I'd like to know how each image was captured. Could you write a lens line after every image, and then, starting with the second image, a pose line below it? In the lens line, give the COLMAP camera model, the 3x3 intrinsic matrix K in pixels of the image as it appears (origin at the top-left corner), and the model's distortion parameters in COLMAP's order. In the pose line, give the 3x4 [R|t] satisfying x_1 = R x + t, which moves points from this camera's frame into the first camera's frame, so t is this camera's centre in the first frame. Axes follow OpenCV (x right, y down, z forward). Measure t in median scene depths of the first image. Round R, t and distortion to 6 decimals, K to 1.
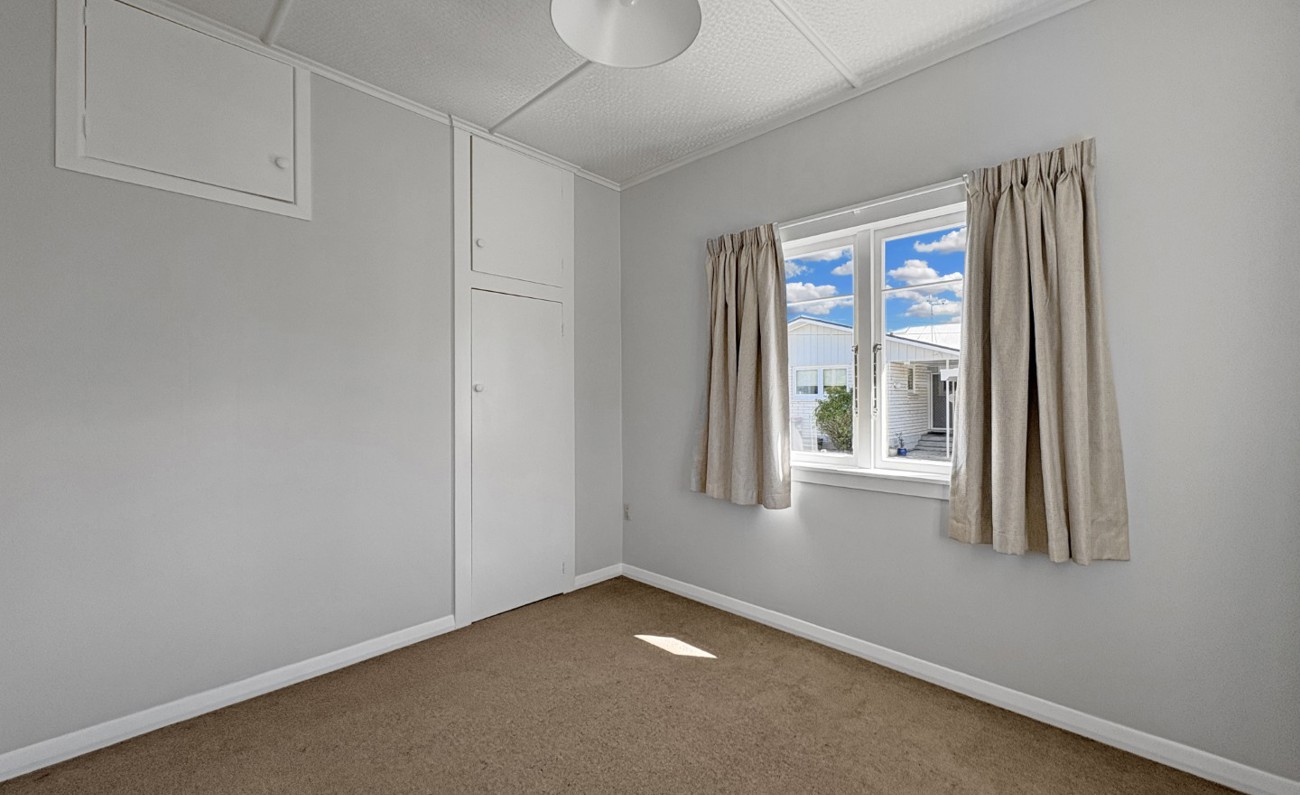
lens RADIAL K [[516.3, 0, 650.0], [0, 516.3, 397.5], [0, 0, 1]] dist [0.000659, -0.000052]
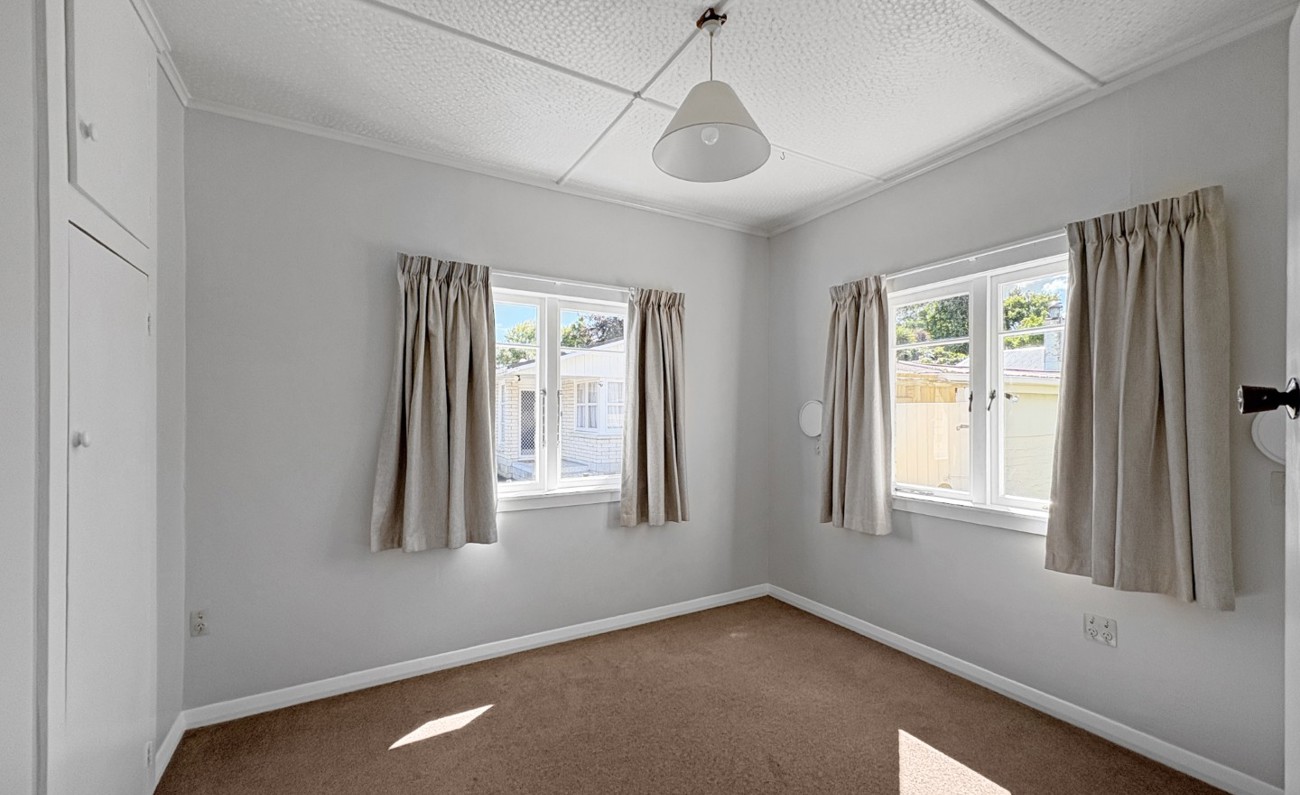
lens RADIAL K [[525.3, 0, 651.2], [0, 525.3, 406.6], [0, 0, 1]] dist [-0.000454, -0.000114]
pose [[0.276388, 0.009135, 0.961003, -0.744360], [0.001006, 0.999952, -0.009794, -0.050648], [-0.961046, 0.003674, 0.276365, 0.433931]]
